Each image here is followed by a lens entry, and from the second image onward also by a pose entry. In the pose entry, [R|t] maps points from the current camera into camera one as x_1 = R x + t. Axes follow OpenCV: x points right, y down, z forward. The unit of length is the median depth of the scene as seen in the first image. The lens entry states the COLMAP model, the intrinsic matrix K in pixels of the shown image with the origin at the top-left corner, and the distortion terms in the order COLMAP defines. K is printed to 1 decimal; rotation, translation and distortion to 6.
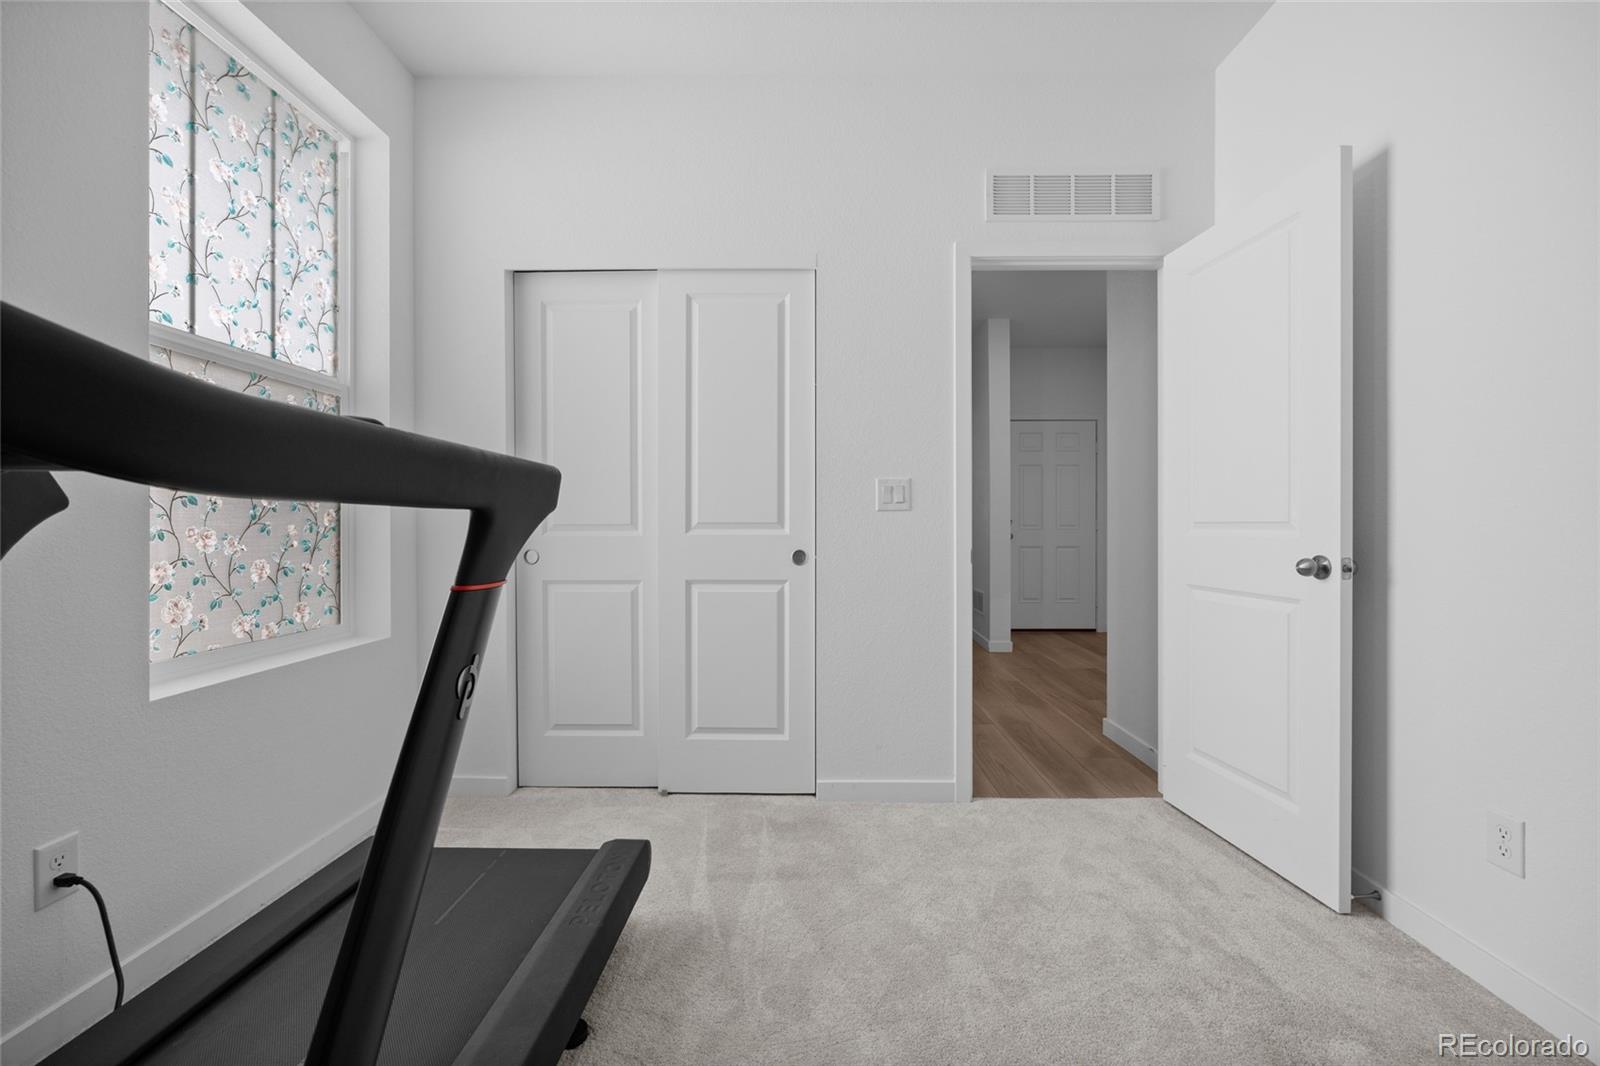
lens RADIAL K [[718.4, 0, 803.9], [0, 718.4, 515.8], [0, 0, 1]] dist [0.001632, 0.000978]
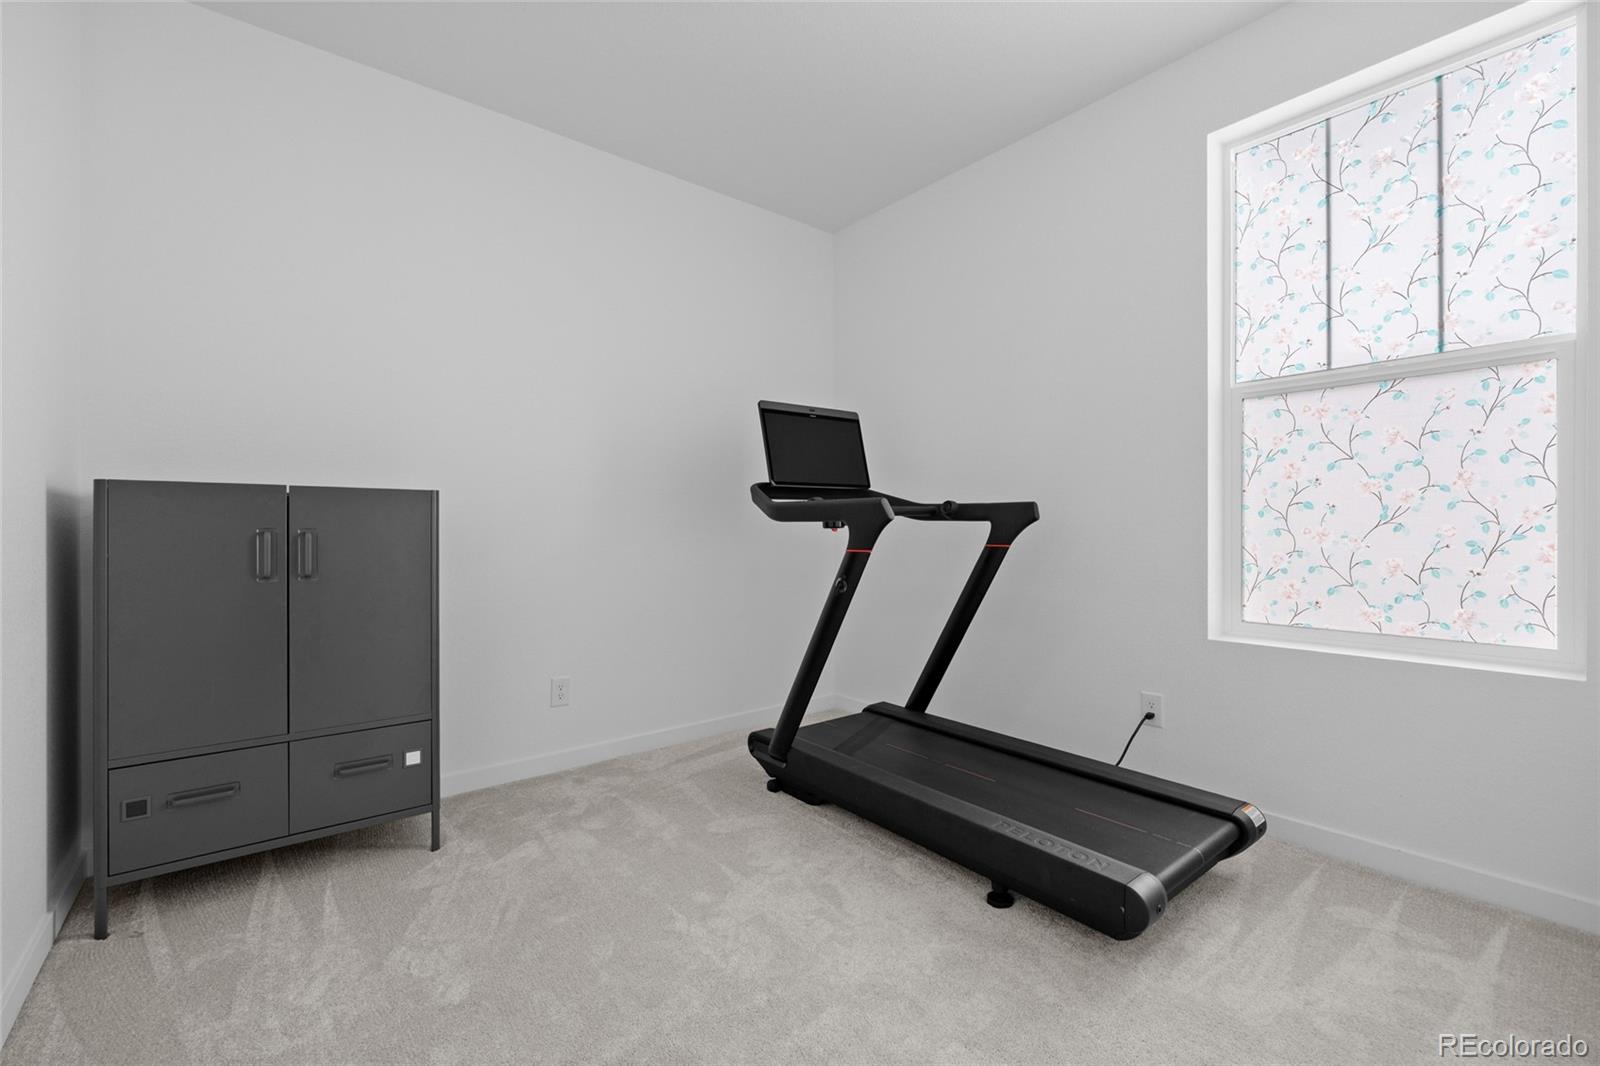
lens RADIAL K [[718.4, 0, 803.9], [0, 718.4, 515.8], [0, 0, 1]] dist [0.001632, 0.000978]
pose [[-0.786867, 0.003685, -0.617112, 0.591149], [0.022883, 0.999469, -0.023209, 0.005359], [0.616698, -0.032384, -0.786533, 1.354218]]
